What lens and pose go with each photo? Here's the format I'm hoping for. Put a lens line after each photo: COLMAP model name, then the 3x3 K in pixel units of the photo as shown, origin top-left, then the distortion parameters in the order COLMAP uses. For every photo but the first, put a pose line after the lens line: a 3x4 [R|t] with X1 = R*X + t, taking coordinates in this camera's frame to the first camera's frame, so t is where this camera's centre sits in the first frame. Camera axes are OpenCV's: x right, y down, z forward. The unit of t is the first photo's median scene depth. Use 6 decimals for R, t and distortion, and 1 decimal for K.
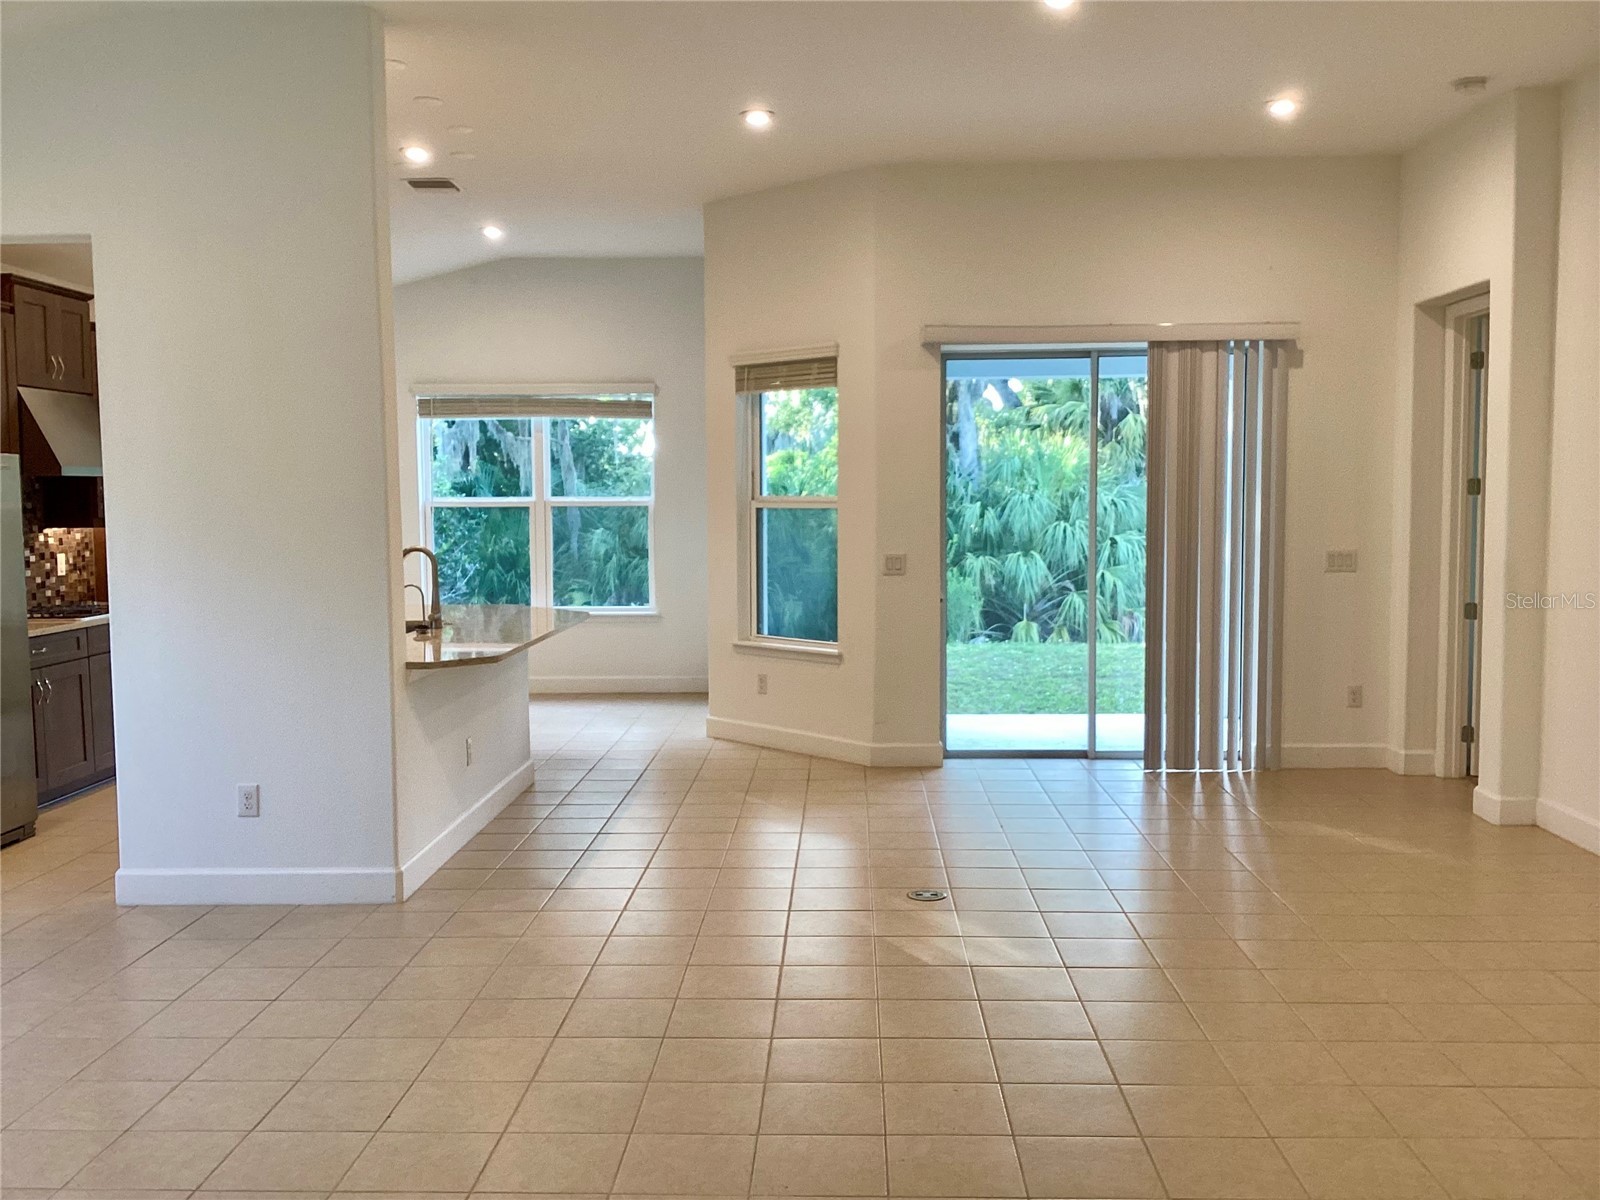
lens RADIAL K [[1415.4, 0, 800.0], [0, 1415.4, 600.0], [0, 0, 1]] dist [0.004147, 0.002436]
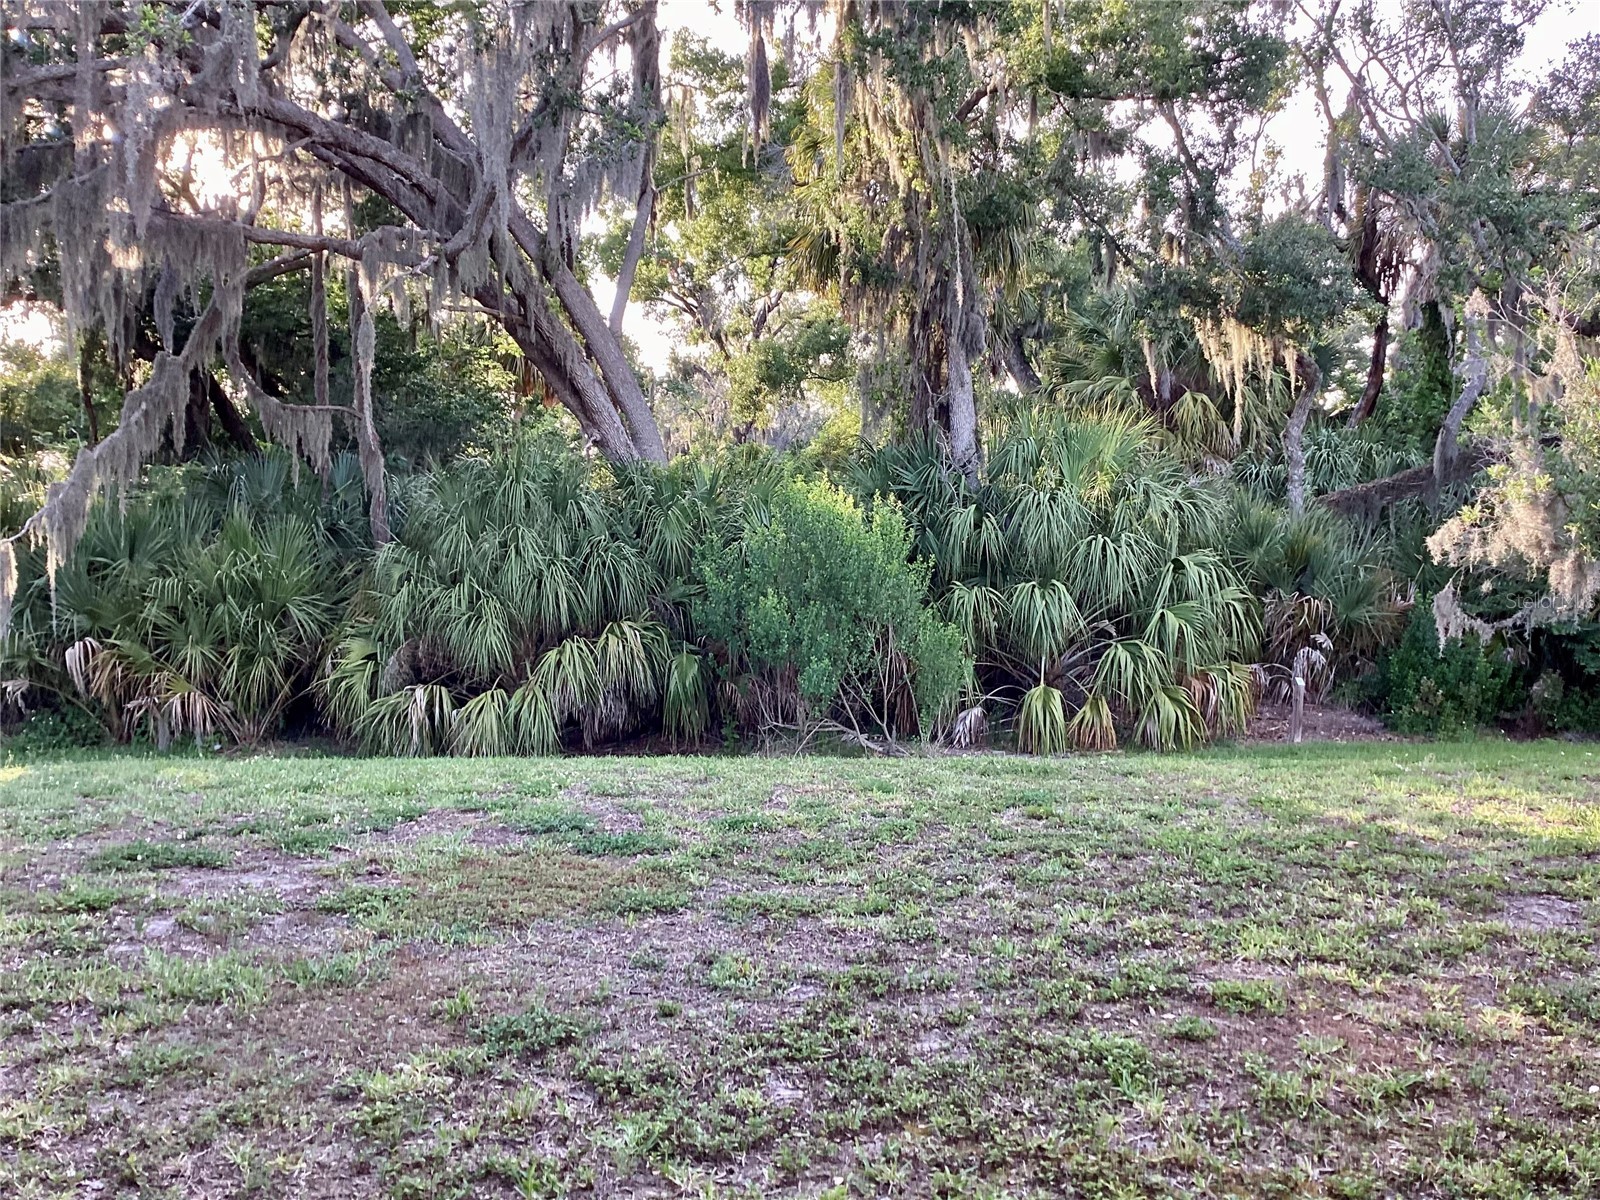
lens RADIAL K [[1421.3, 0, 800.0], [0, 1421.3, 600.0], [0, 0, 1]] dist [0.085312, -0.168286]
pose [[0.999838, 0.005335, -0.017183, 0.057061], [-0.005447, 0.999964, -0.006492, -0.019744], [0.017148, 0.006584, 0.999831, 0.332953]]
